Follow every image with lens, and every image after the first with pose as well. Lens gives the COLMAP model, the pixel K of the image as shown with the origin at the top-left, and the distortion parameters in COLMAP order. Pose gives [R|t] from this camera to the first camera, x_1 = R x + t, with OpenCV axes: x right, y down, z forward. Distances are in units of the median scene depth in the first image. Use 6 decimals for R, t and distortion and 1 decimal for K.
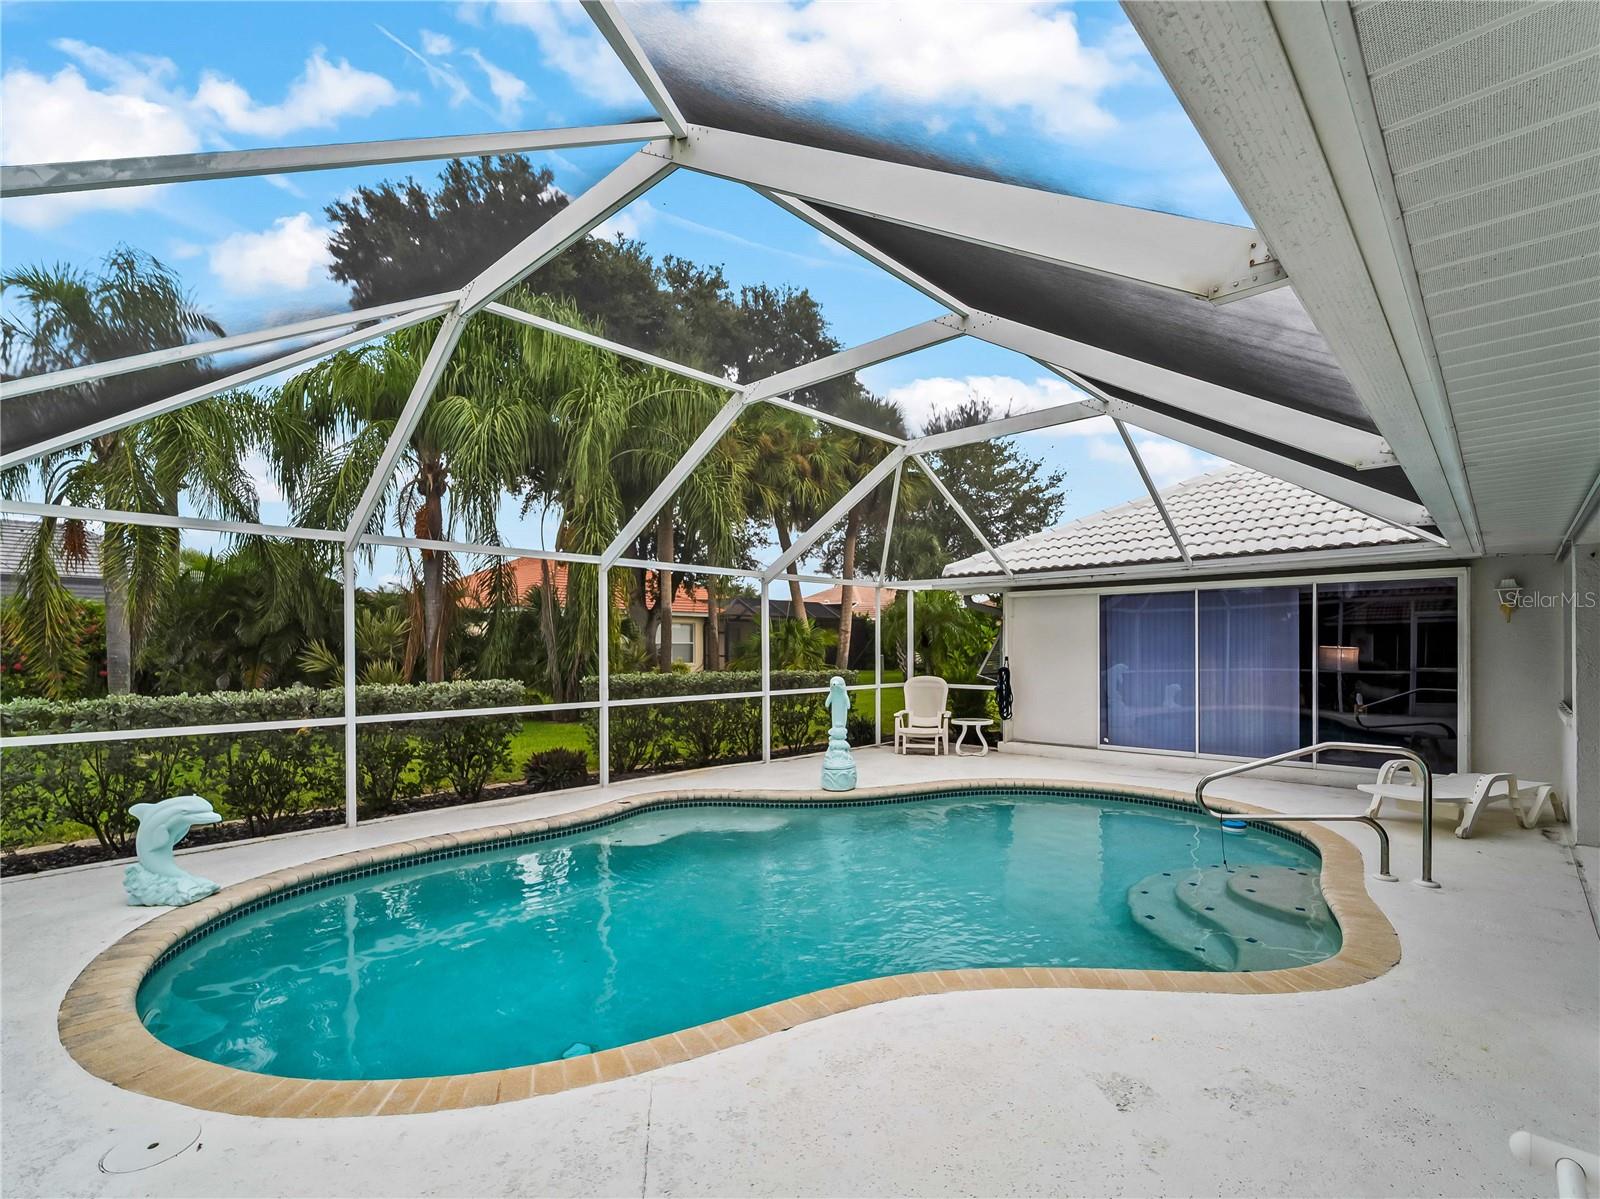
lens RADIAL K [[735.1, 0, 805.0], [0, 735.1, 610.4], [0, 0, 1]] dist [-0.001883, -0.001732]
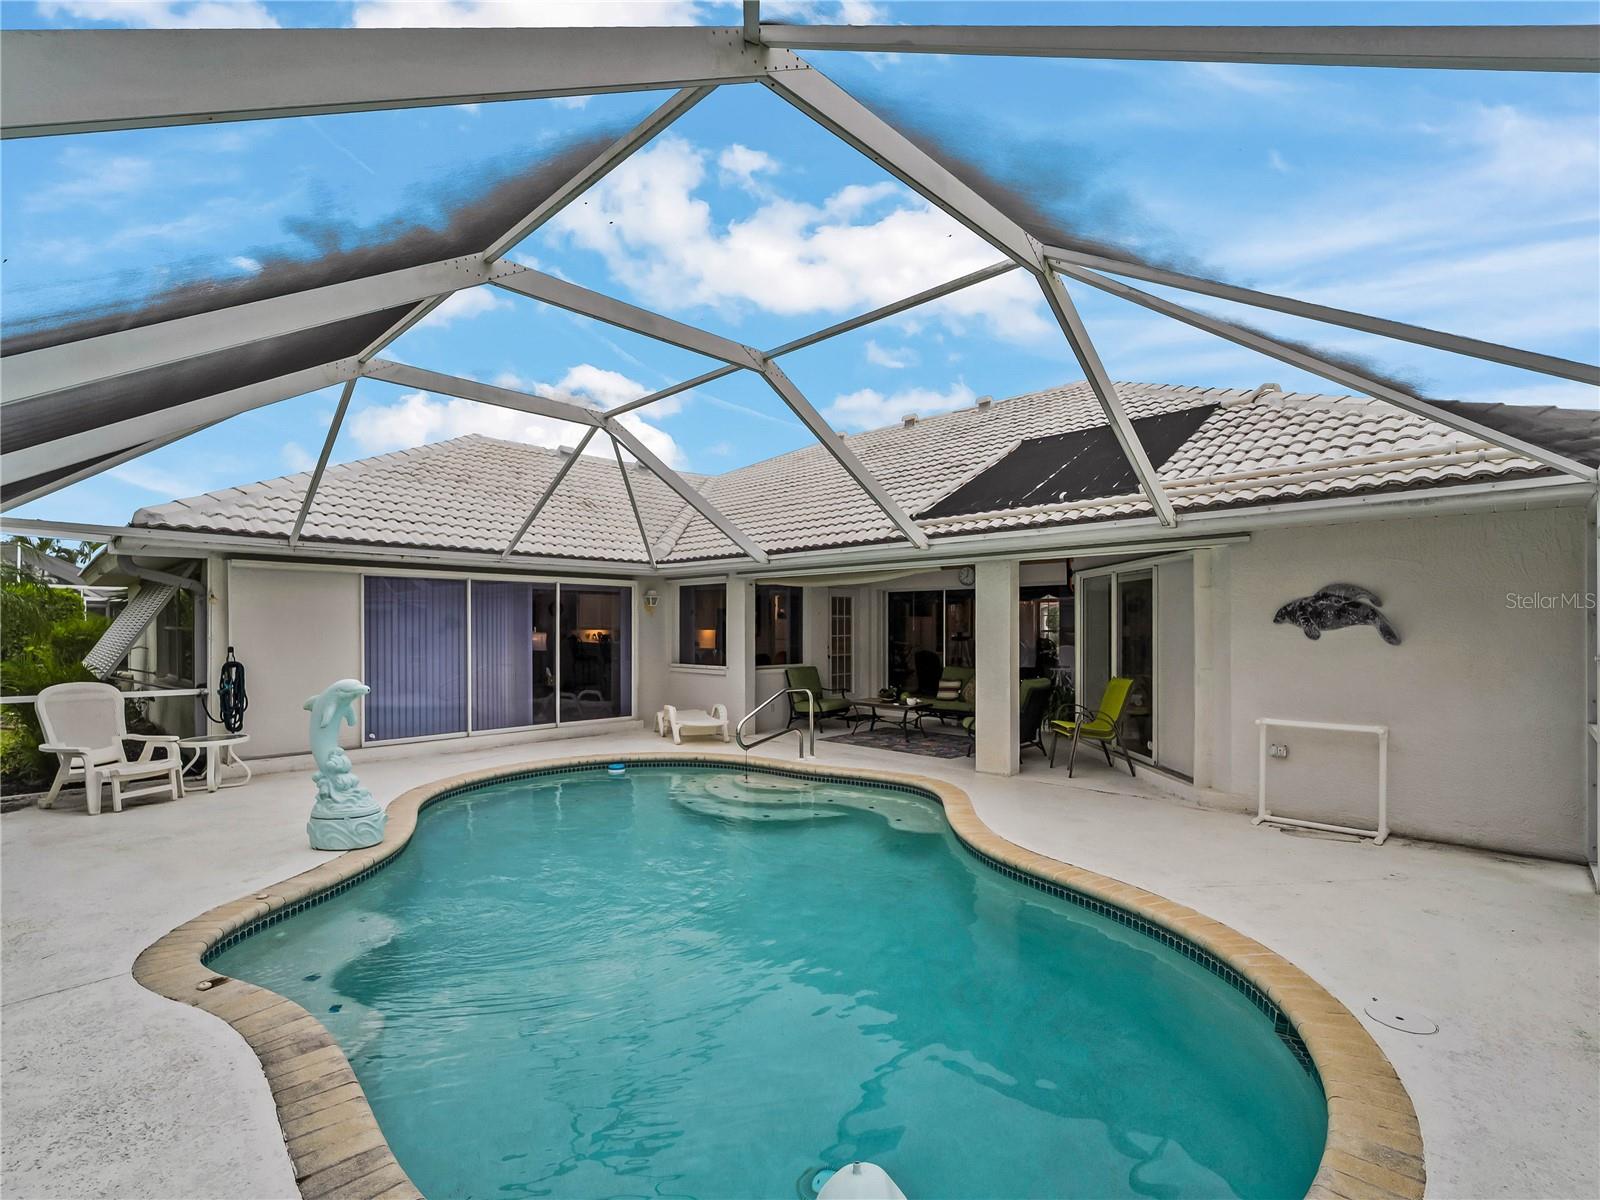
lens RADIAL K [[735.1, 0, 805.0], [0, 735.1, 610.9], [0, 0, 1]] dist [-0.001883, -0.001732]
pose [[0.037565, 0.025672, 0.998964, -0.522836], [-0.041989, 0.998828, -0.024089, 0.023254], [-0.998412, -0.041040, 0.038598, 0.474643]]
